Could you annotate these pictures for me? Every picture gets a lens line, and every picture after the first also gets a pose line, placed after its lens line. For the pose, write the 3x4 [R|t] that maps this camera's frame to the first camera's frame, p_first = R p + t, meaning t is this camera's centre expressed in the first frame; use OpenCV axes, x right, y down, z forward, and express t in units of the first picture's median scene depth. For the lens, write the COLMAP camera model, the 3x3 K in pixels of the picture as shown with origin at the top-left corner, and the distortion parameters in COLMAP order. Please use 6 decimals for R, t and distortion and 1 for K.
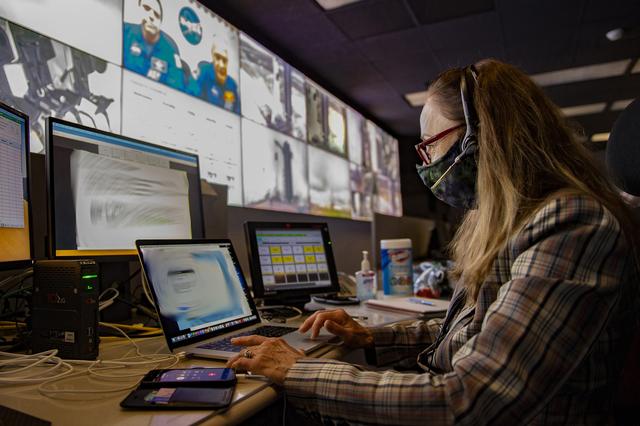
lens RADIAL K [[486.1, 0, 319.0], [0, 486.1, 245.0], [0, 0, 1]] dist [-0.078581, 0.000998]
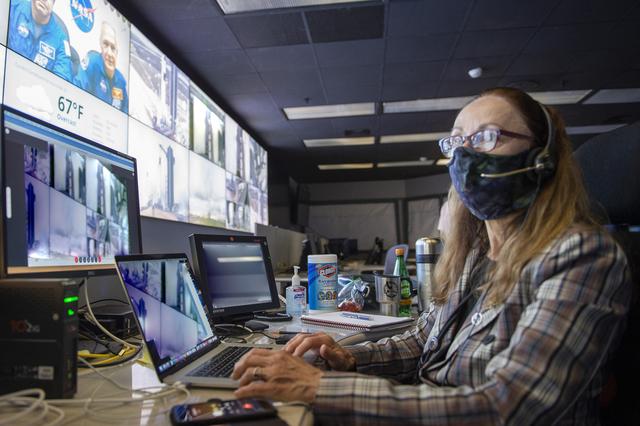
lens RADIAL K [[491.1, 0, 312.5], [0, 491.1, 256.2], [0, 0, 1]] dist [-0.072150, -0.000928]
pose [[0.956212, 0.023975, 0.291691, -0.108295], [-0.024644, 0.999695, -0.001380, -0.004473], [-0.291635, -0.005869, 0.956512, 0.009451]]
